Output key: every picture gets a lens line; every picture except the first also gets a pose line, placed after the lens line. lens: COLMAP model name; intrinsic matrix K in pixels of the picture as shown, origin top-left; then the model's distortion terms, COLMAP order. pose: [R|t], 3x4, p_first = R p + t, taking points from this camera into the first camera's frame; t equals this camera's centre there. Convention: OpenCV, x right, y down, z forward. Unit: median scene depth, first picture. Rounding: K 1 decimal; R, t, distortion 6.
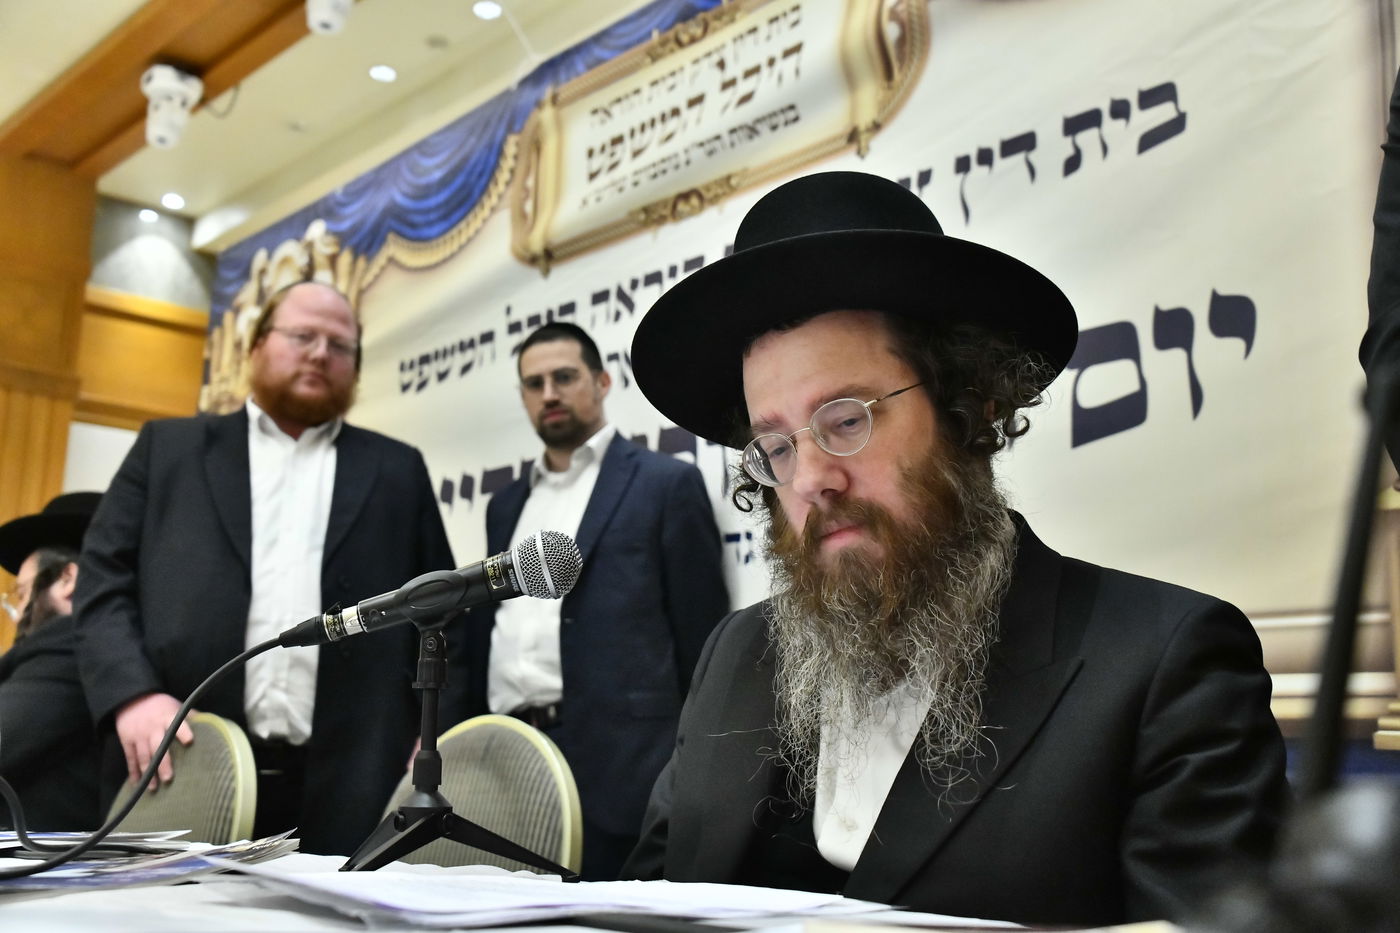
lens RADIAL K [[1503.5, 0, 671.8], [0, 1503.5, 437.7], [0, 0, 1]] dist [0.041728, 0.000000]
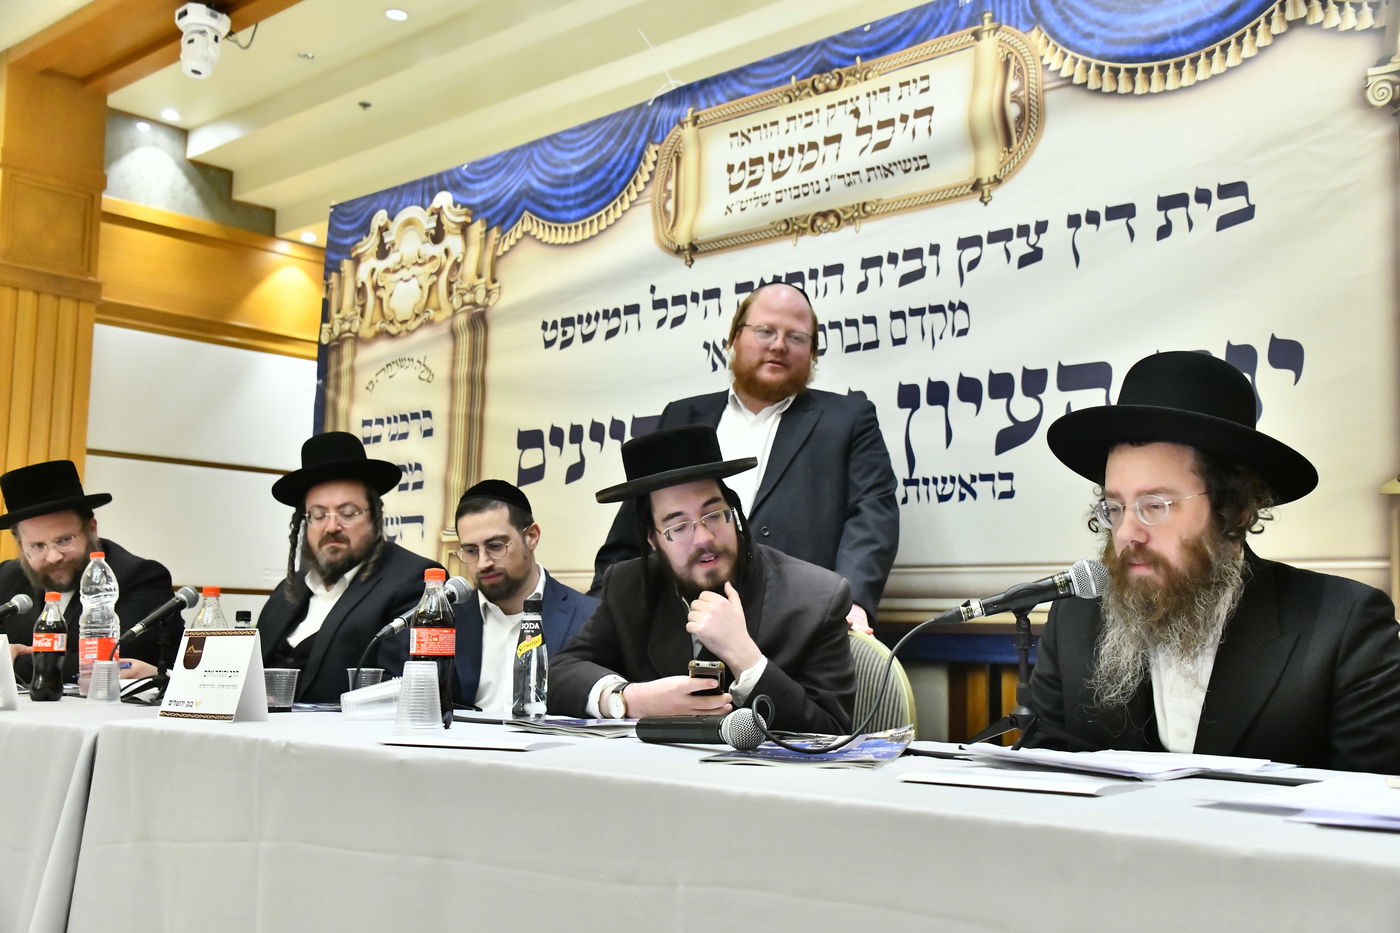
lens RADIAL K [[1395.8, 0, 700.5], [0, 1395.8, 456.4], [0, 0, 1]] dist [0.033452, 0.000000]
pose [[0.993729, -0.001616, 0.111805, -0.196627], [-0.010234, 0.994384, 0.105334, -0.068091], [-0.111347, -0.105818, 0.988132, -0.165303]]
